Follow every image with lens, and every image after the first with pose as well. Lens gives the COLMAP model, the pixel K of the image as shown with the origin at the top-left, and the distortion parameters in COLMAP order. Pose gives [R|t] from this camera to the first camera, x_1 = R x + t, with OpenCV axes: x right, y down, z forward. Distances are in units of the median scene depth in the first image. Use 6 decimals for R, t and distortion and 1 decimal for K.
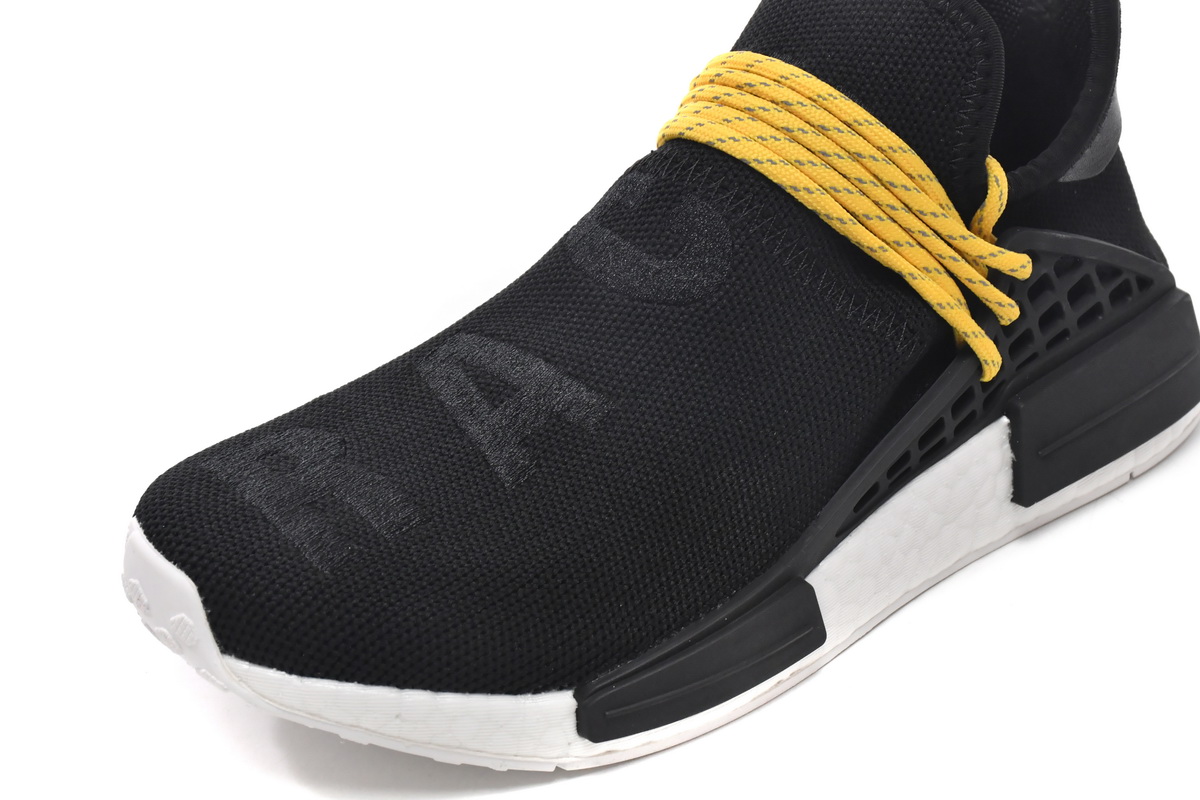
lens RADIAL K [[2534.8, 0, 600.0], [0, 2534.8, 400.0], [0, 0, 1]] dist [-0.080624, 0.086841]
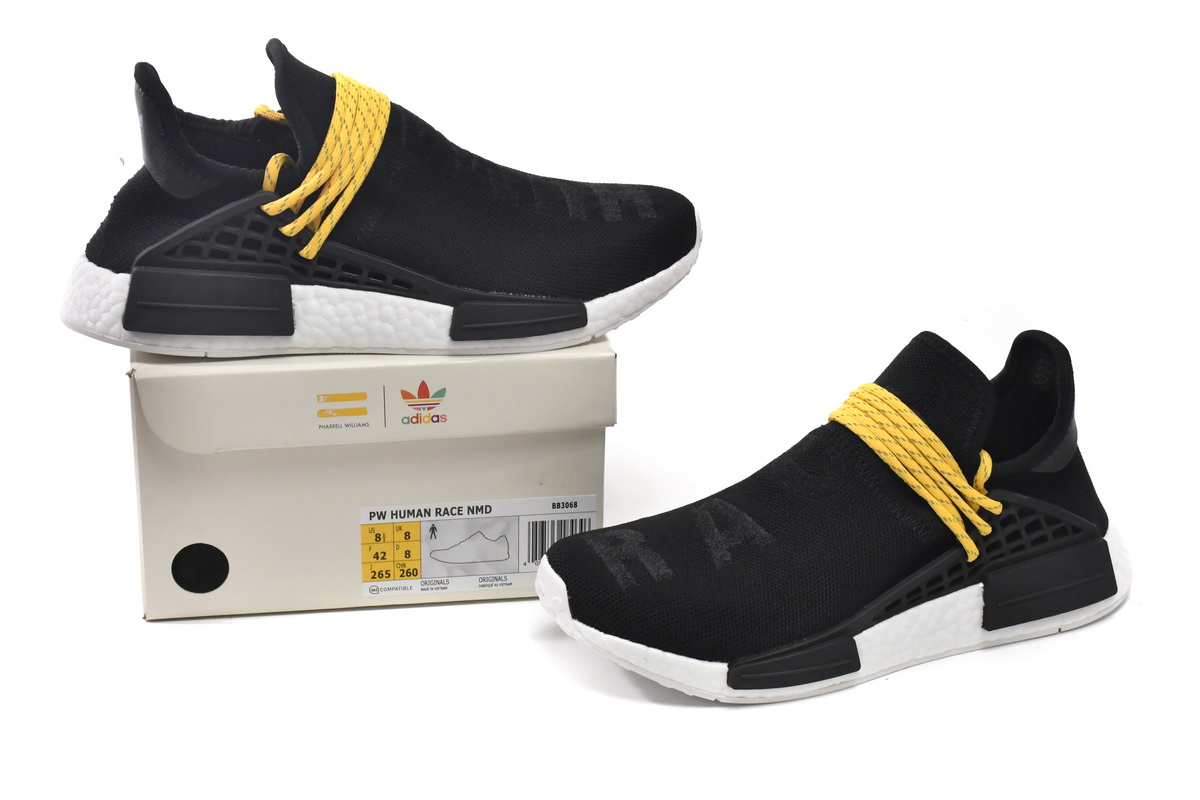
lens RADIAL K [[2534.8, 0, 600.0], [0, 2534.8, 400.0], [0, 0, 1]] dist [-0.080624, 0.086841]
pose [[0.966398, 0.139213, -0.216089, 0.294425], [-0.161584, 0.982793, -0.089486, 0.096599], [0.199913, 0.121396, 0.972264, -1.058729]]
